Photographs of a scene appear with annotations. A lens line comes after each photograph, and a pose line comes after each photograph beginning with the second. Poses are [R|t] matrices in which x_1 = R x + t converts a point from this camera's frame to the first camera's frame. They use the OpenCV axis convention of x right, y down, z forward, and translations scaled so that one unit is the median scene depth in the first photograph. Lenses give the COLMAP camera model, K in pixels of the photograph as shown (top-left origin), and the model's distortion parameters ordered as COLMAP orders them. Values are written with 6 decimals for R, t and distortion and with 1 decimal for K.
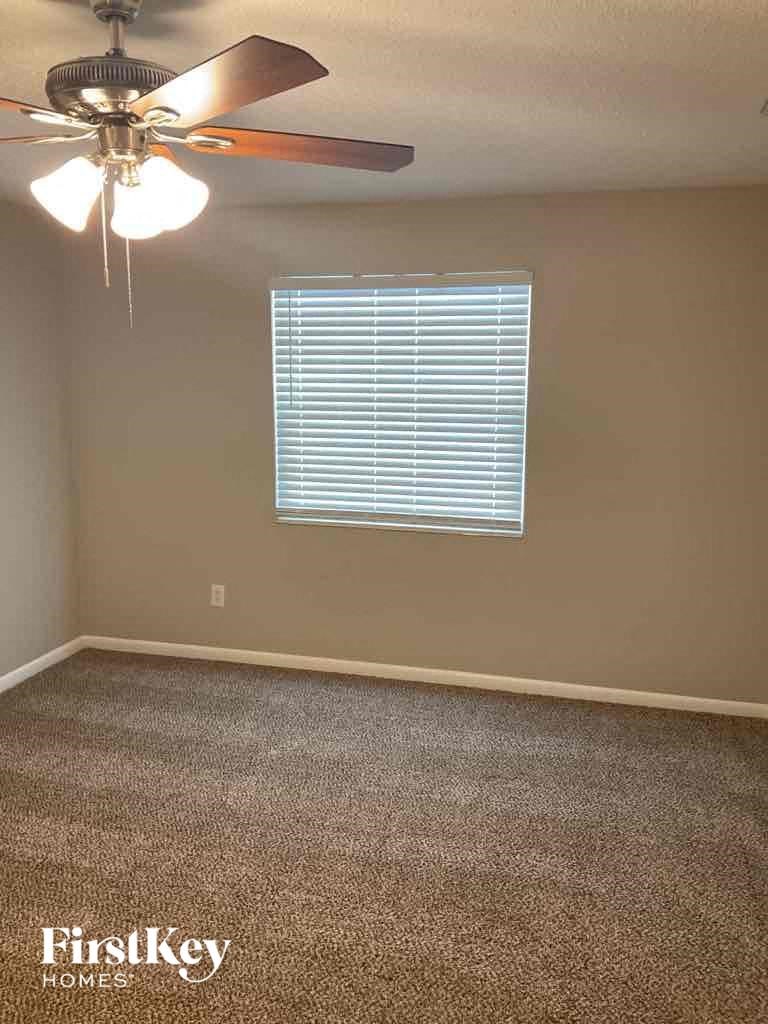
lens RADIAL K [[840.8, 0, 388.6], [0, 840.8, 512.0], [0, 0, 1]] dist [0.010911, -0.004113]
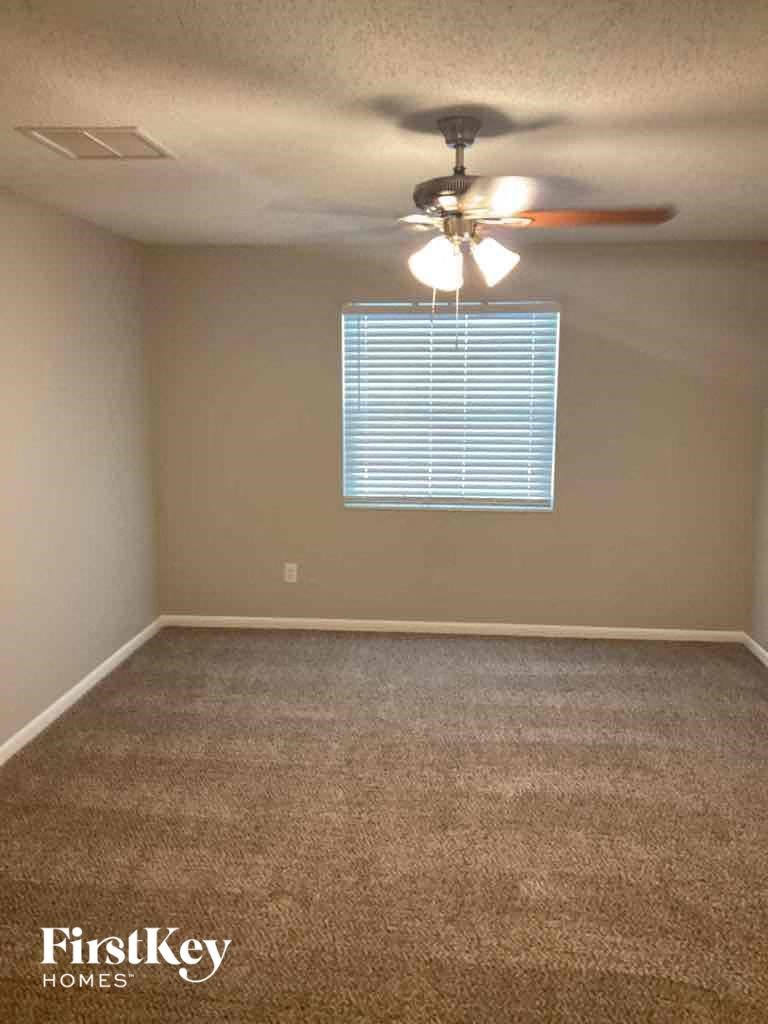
lens RADIAL K [[840.8, 0, 378.7], [0, 840.8, 512.3], [0, 0, 1]] dist [0.010911, -0.004113]
pose [[0.985680, -0.031654, 0.165630, -0.304355], [0.033793, 0.999378, -0.010108, 0.034556], [-0.165207, 0.015560, 0.986136, -0.196701]]
